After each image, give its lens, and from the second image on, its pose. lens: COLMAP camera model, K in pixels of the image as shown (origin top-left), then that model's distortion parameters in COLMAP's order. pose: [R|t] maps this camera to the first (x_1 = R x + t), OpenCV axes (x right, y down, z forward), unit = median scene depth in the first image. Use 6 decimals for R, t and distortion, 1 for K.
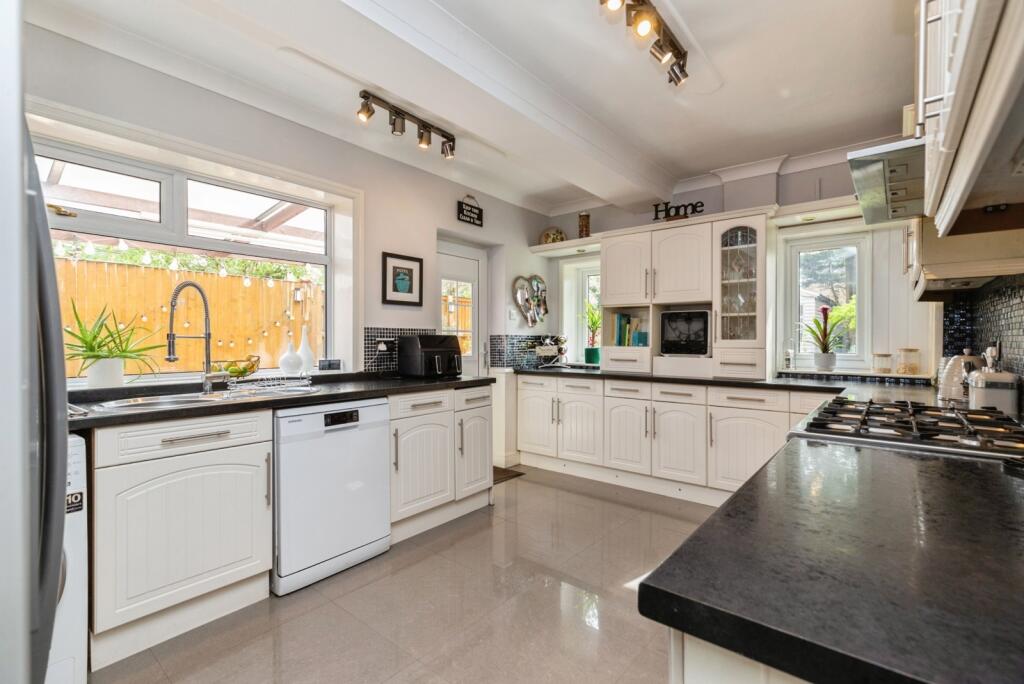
lens RADIAL K [[465.2, 0, 512.0], [0, 465.2, 342.0], [0, 0, 1]] dist [-0.001950, -0.000390]
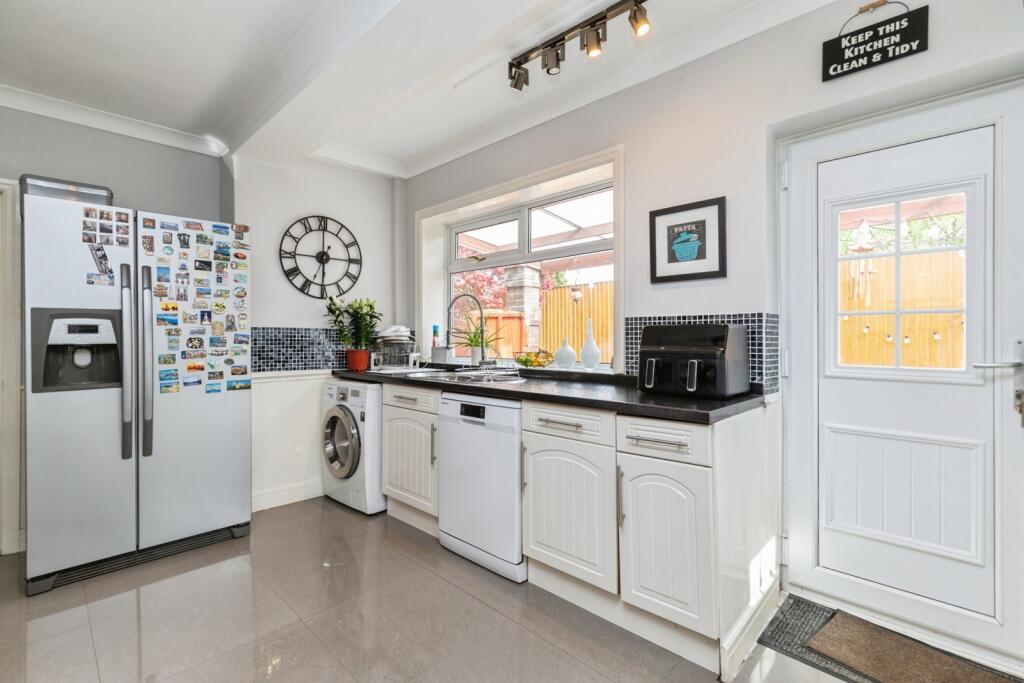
lens RADIAL K [[465.2, 0, 512.0], [0, 465.2, 341.5], [0, 0, 1]] dist [-0.001950, -0.000390]
pose [[-0.088163, 0.006806, -0.996083, 0.457370], [0.000378, 0.999977, 0.006799, 0.003032], [0.996106, 0.000223, -0.088163, 0.837931]]
